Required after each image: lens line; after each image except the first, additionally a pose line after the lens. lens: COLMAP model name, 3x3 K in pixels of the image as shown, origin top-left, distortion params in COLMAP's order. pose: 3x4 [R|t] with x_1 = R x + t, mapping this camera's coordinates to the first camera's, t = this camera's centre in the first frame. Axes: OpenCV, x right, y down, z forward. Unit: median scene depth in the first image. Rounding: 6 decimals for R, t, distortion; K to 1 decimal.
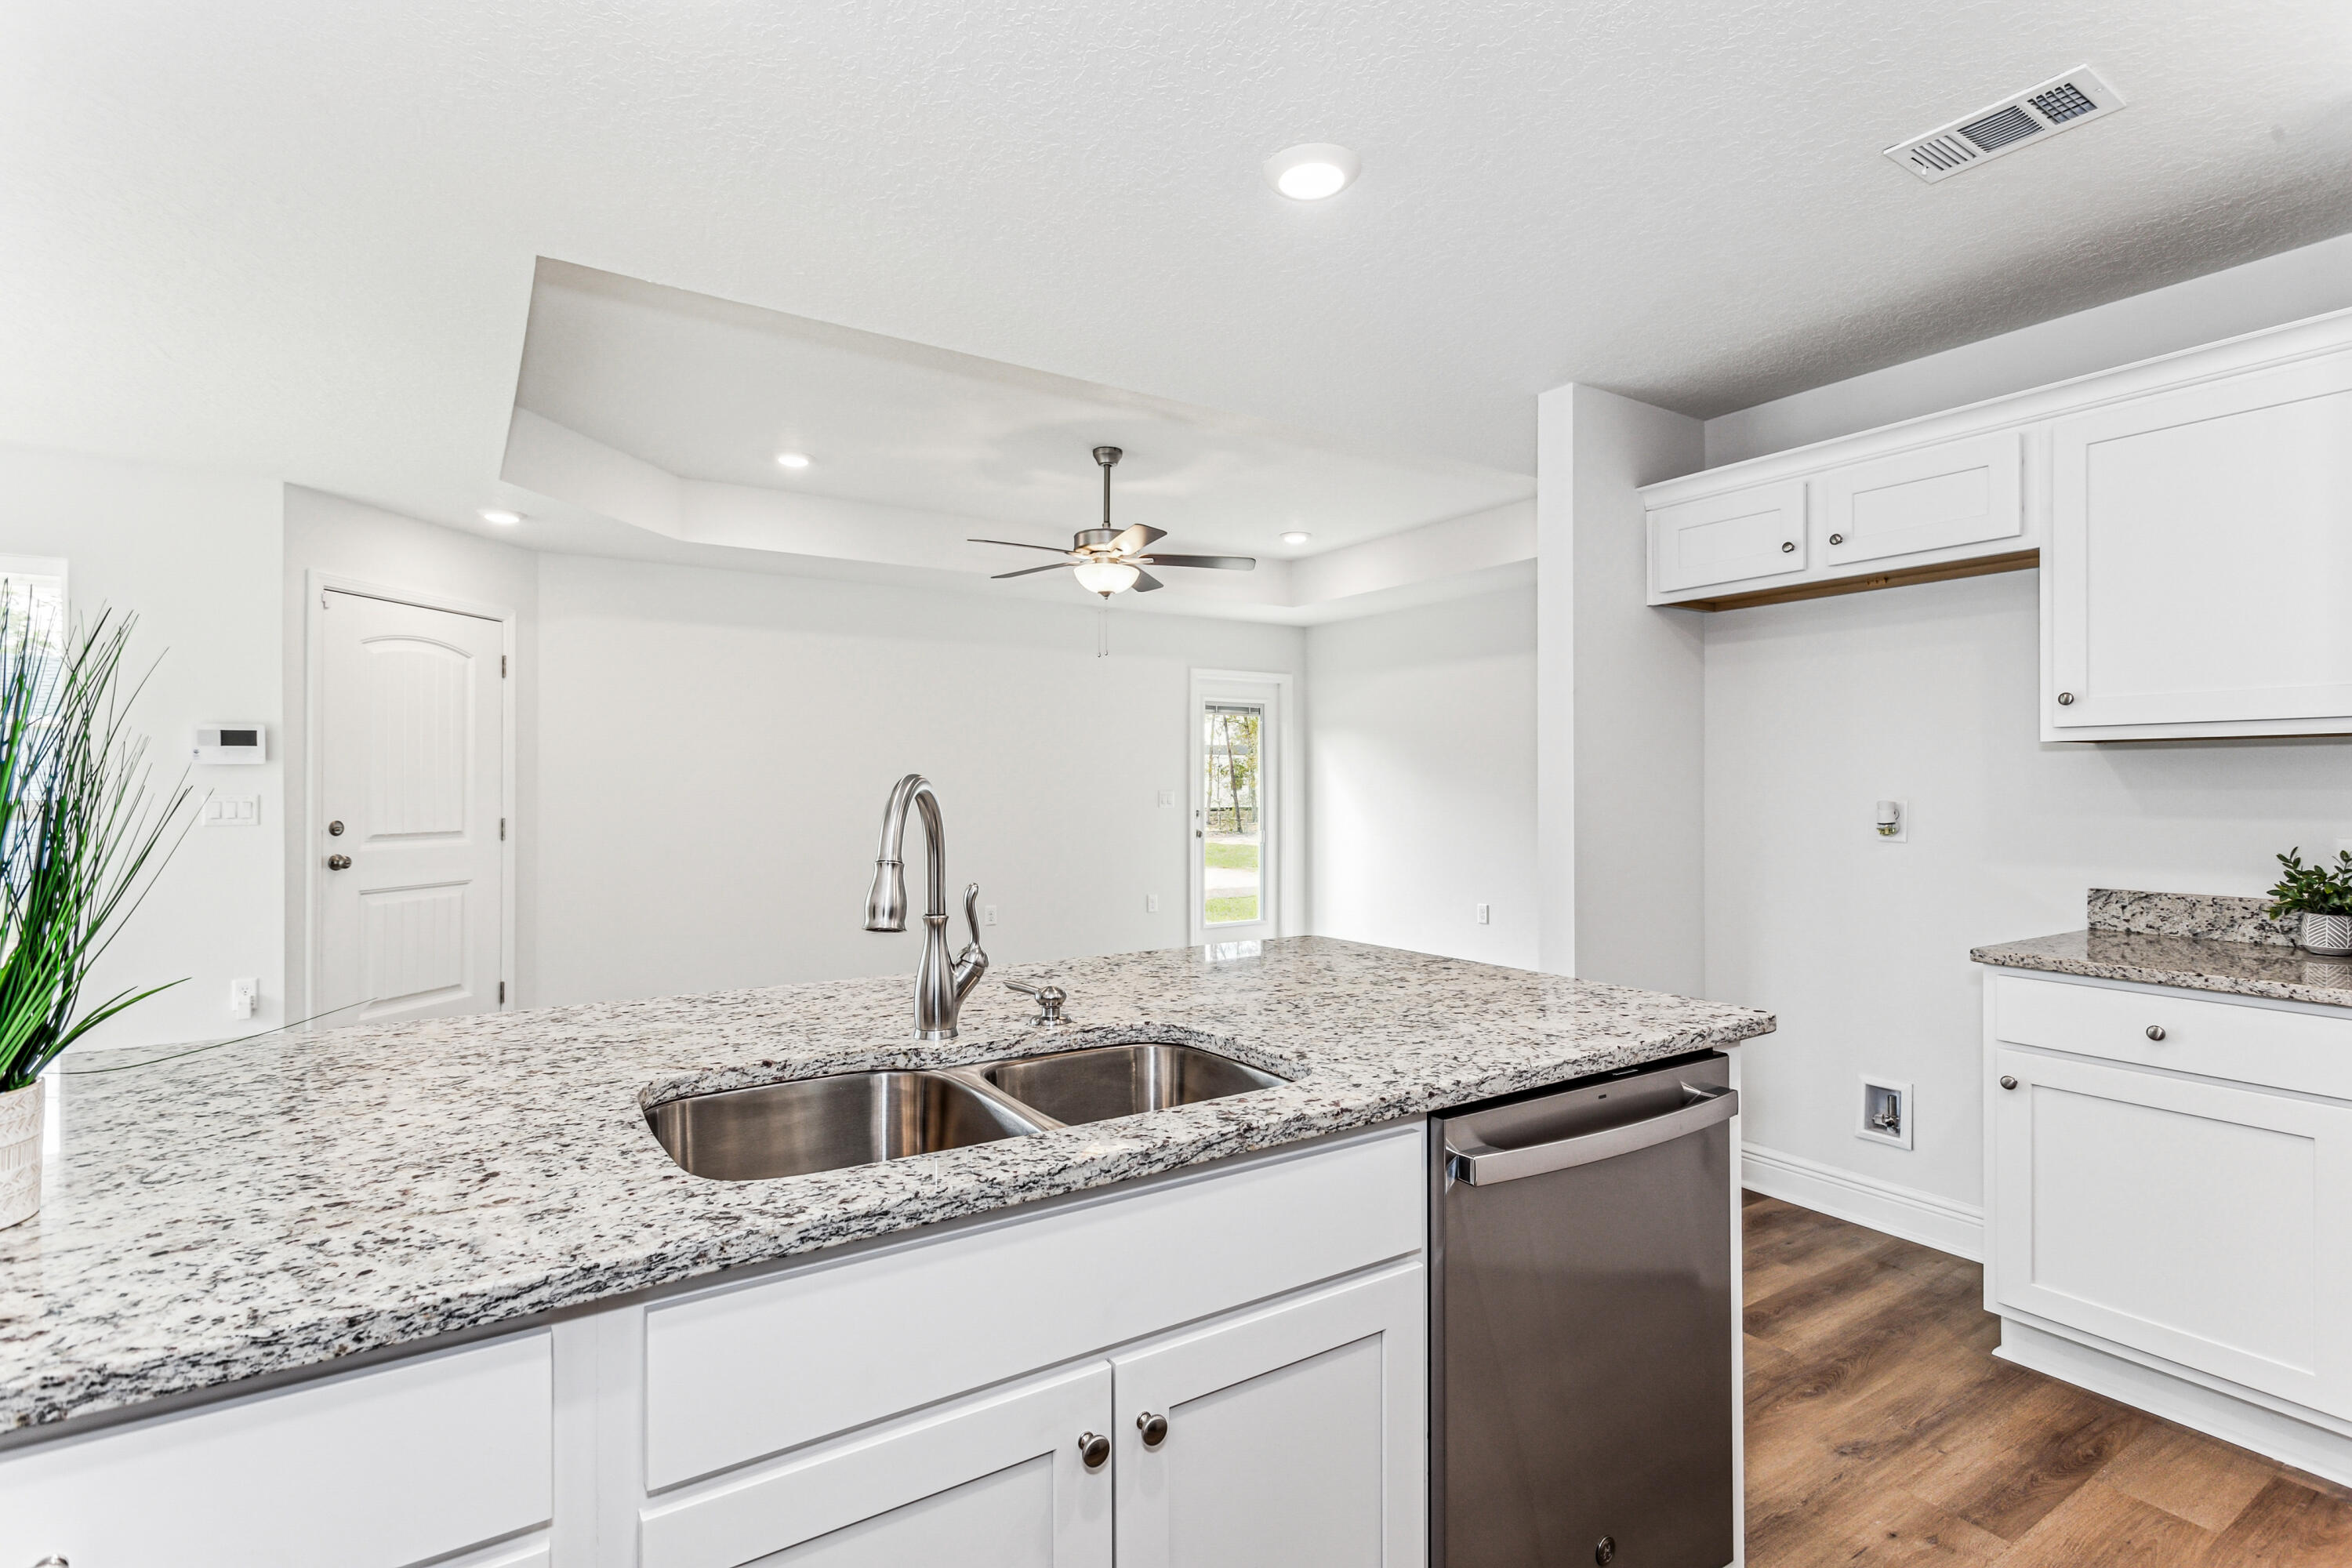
lens RADIAL K [[1125.5, 0, 1185.6], [0, 1125.5, 781.6], [0, 0, 1]] dist [0.000911, 0.000724]
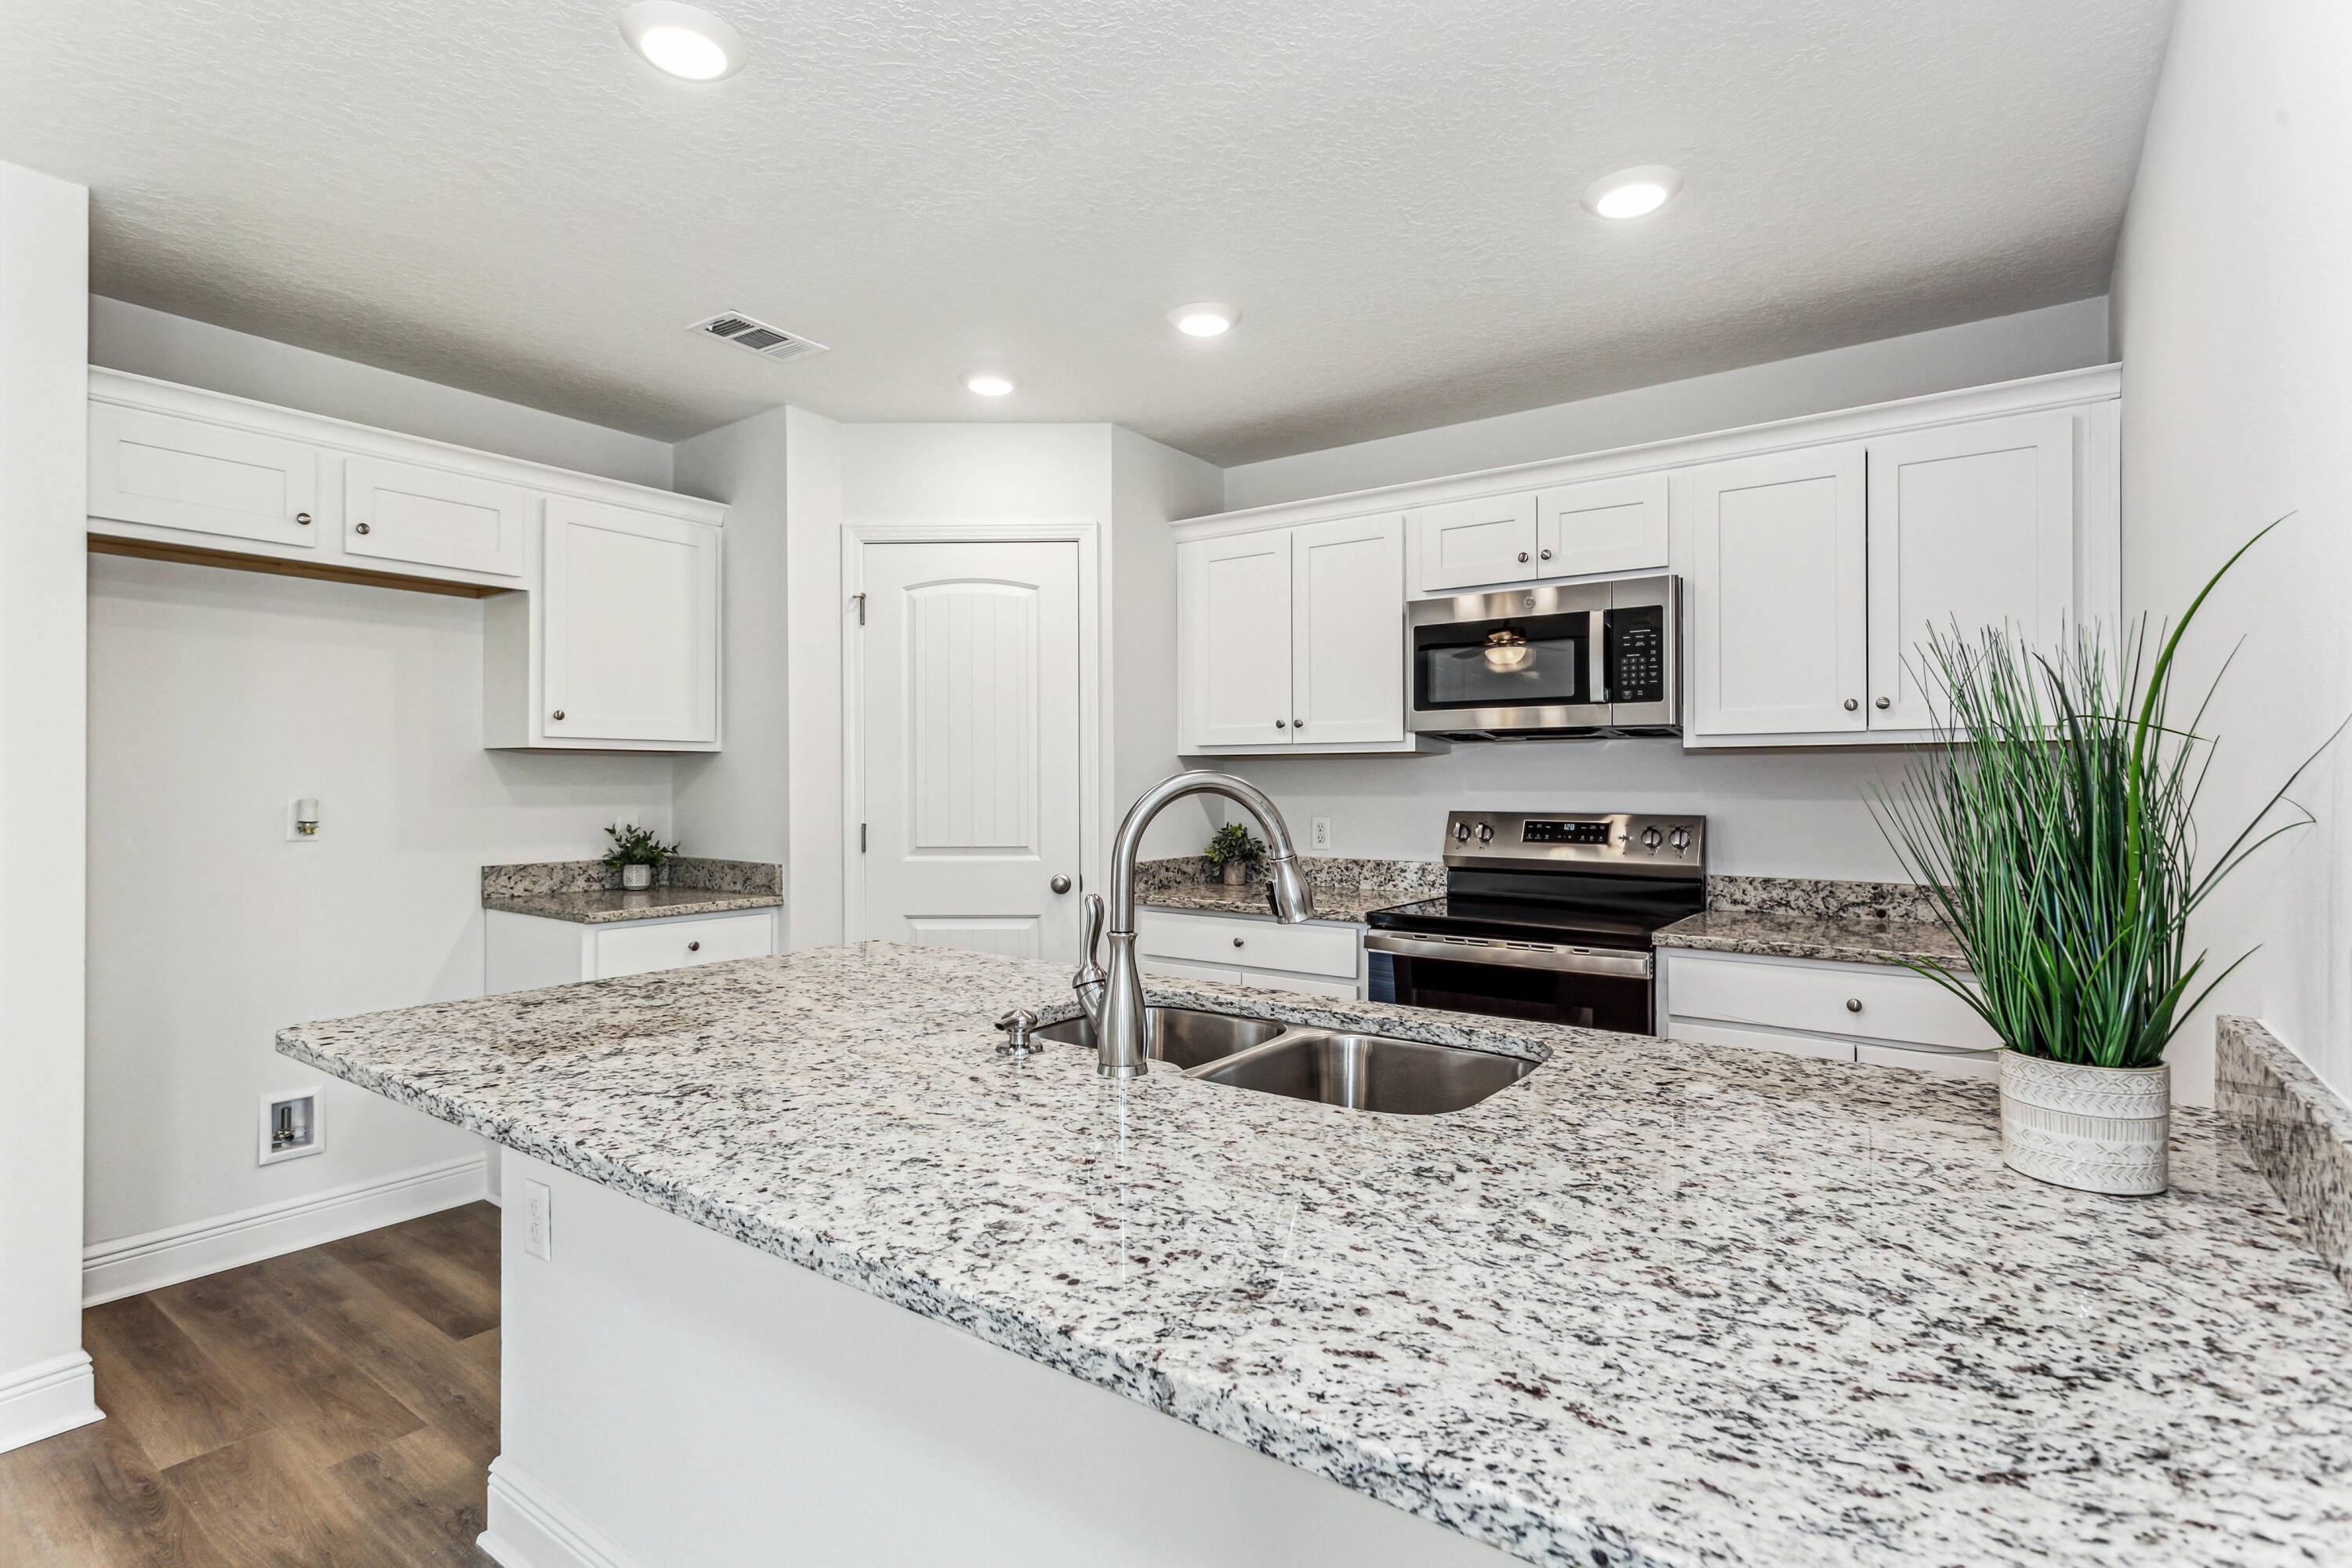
lens RADIAL K [[1125.5, 0, 1165.4], [0, 1125.5, 779.3], [0, 0, 1]] dist [0.000911, 0.000724]
pose [[-0.358116, 0.003797, 0.933669, -0.552492], [-0.003739, 0.999978, -0.005500, 0.004146], [-0.933669, -0.005461, -0.358094, 0.681507]]
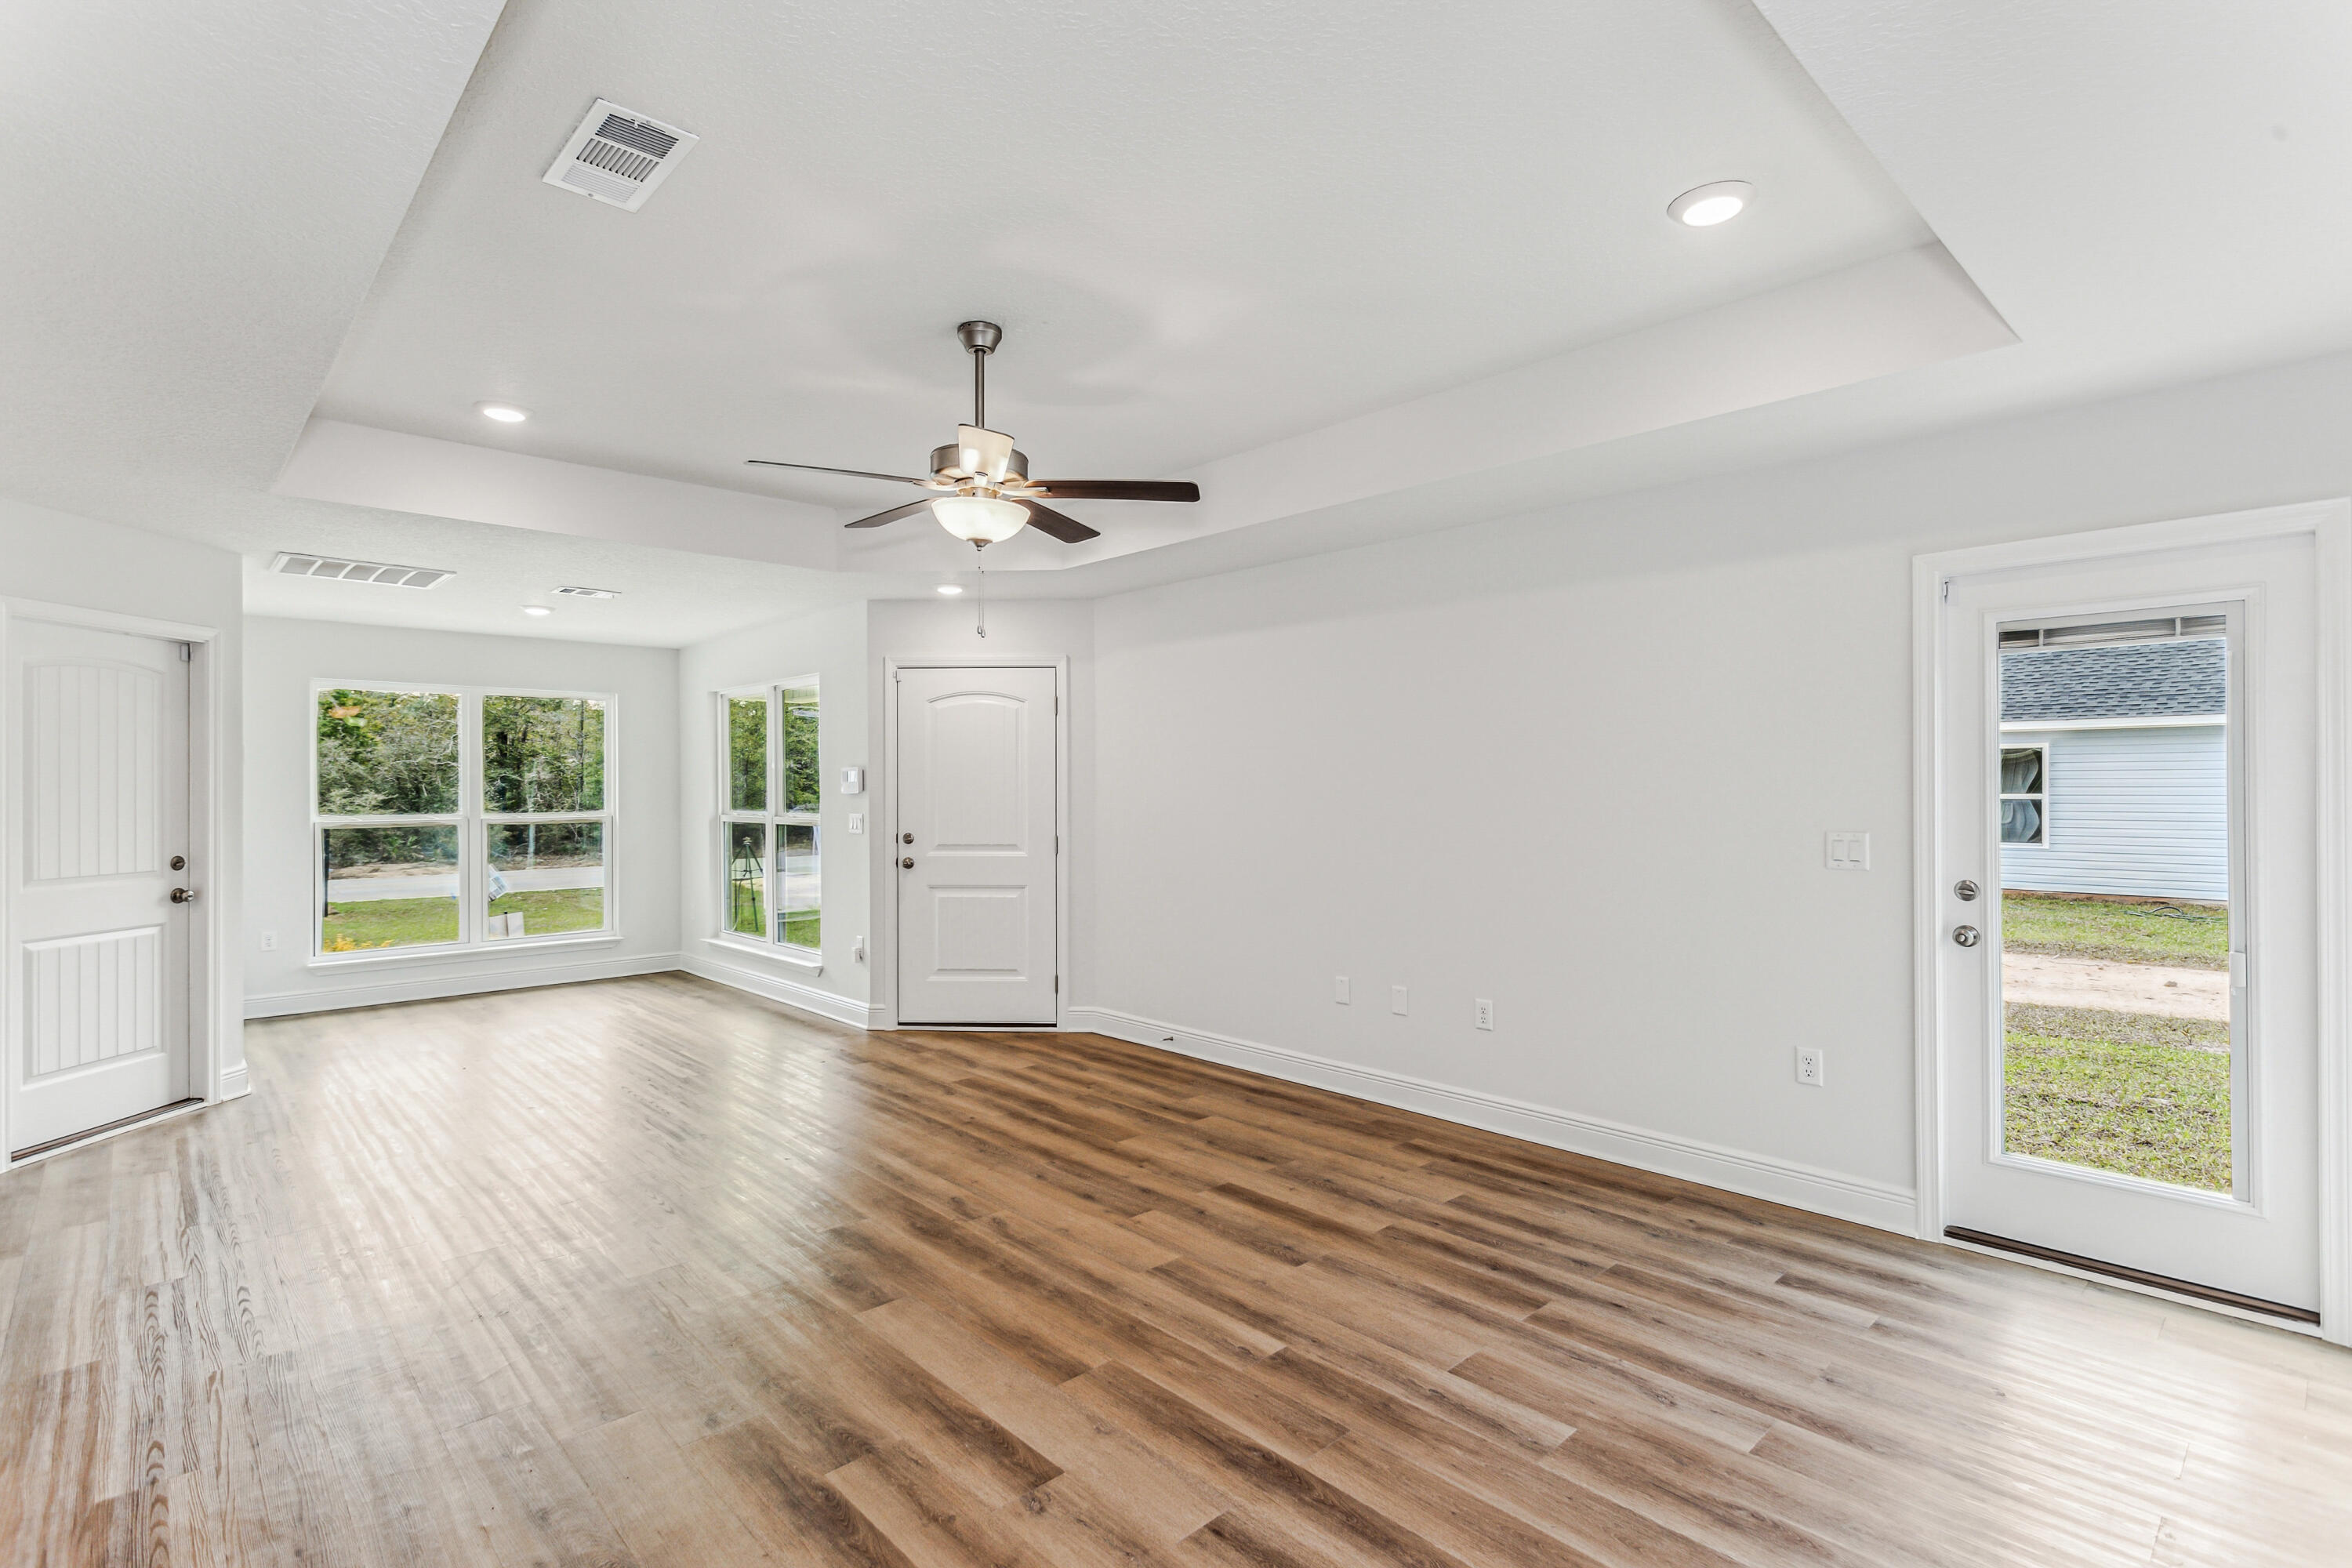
lens RADIAL K [[1125.5, 0, 1195.8], [0, 1125.5, 777.2], [0, 0, 1]] dist [0.000911, 0.000724]
pose [[0.188586, -0.006121, -0.982038, 1.011930], [0.004663, 0.999975, -0.005338, -0.037294], [0.982046, -0.003573, 0.188610, 1.615476]]
